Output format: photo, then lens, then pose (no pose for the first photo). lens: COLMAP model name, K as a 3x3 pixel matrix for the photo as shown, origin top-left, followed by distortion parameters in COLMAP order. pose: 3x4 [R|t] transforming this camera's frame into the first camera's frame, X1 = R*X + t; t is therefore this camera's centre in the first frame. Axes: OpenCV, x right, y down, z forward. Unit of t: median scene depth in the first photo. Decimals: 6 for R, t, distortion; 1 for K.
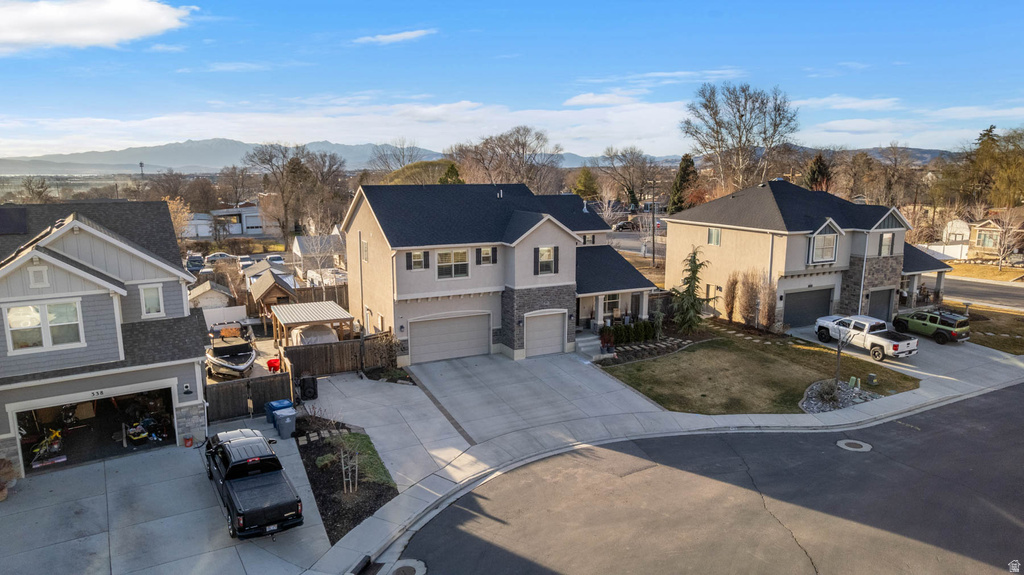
lens RADIAL K [[656.3, 0, 513.9], [0, 656.3, 291.0], [0, 0, 1]] dist [-0.076835, 0.070777]
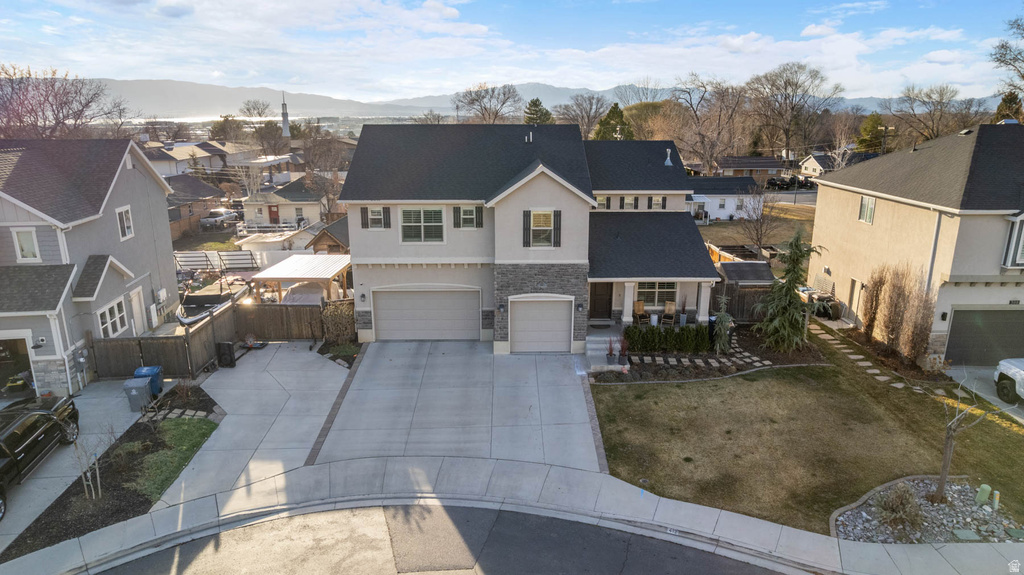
lens RADIAL K [[656.3, 0, 513.9], [0, 656.3, 291.0], [0, 0, 1]] dist [-0.076835, 0.070777]
pose [[0.901445, 0.113885, -0.417646, 0.347845], [-0.079424, 0.991908, 0.099048, -0.048699], [0.425546, -0.056115, 0.903195, 0.322779]]
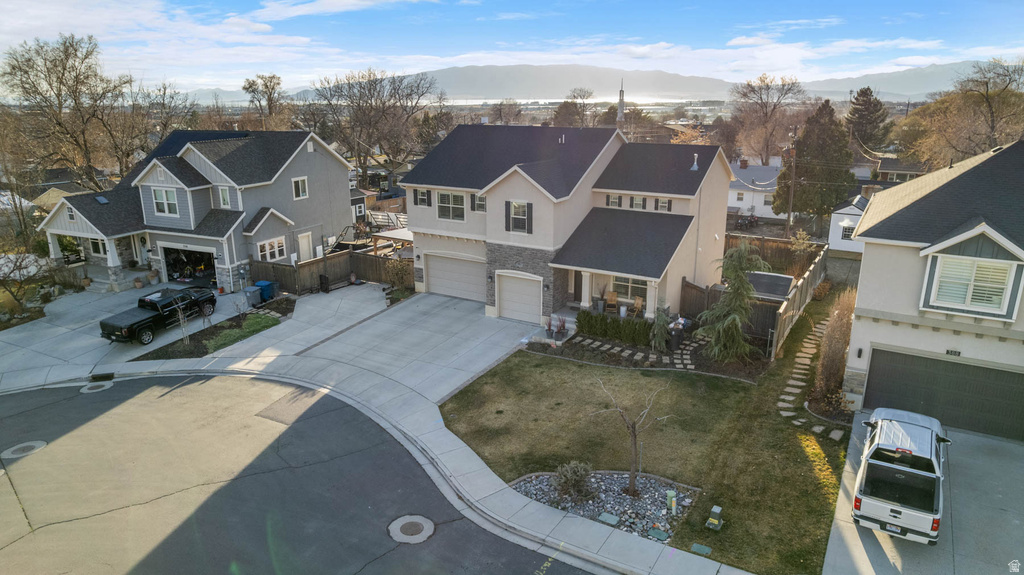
lens RADIAL K [[656.3, 0, 513.9], [0, 656.3, 291.0], [0, 0, 1]] dist [-0.076835, 0.070777]
pose [[0.530820, 0.240061, -0.812773, 0.816644], [-0.151877, 0.970462, 0.187446, -0.118267], [0.833765, 0.023941, 0.551601, 0.520654]]
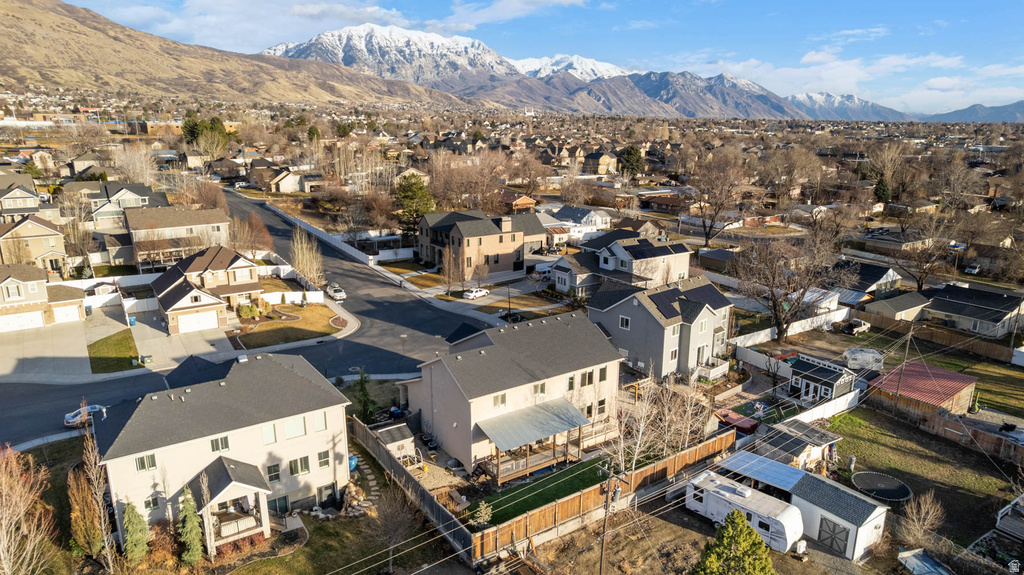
lens RADIAL K [[656.3, 0, 513.9], [0, 656.3, 291.0], [0, 0, 1]] dist [-0.076835, 0.070777]
pose [[-0.990779, 0.025984, -0.132970, 0.154402], [-0.033606, 0.903635, 0.426982, -0.978931], [0.131251, 0.427514, -0.894430, 2.612559]]
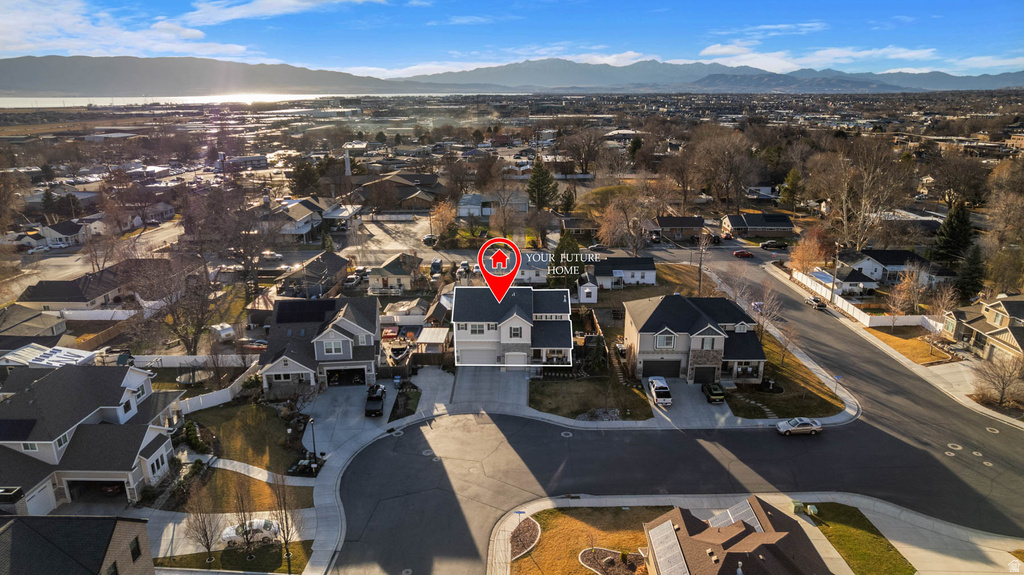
lens RADIAL K [[656.3, 0, 513.9], [0, 656.3, 291.0], [0, 0, 1]] dist [-0.076835, 0.070777]
pose [[0.888358, 0.134331, -0.439061, 1.079283], [-0.081914, 0.987272, 0.136320, -0.524715], [0.451785, -0.085136, 0.888055, -1.095020]]
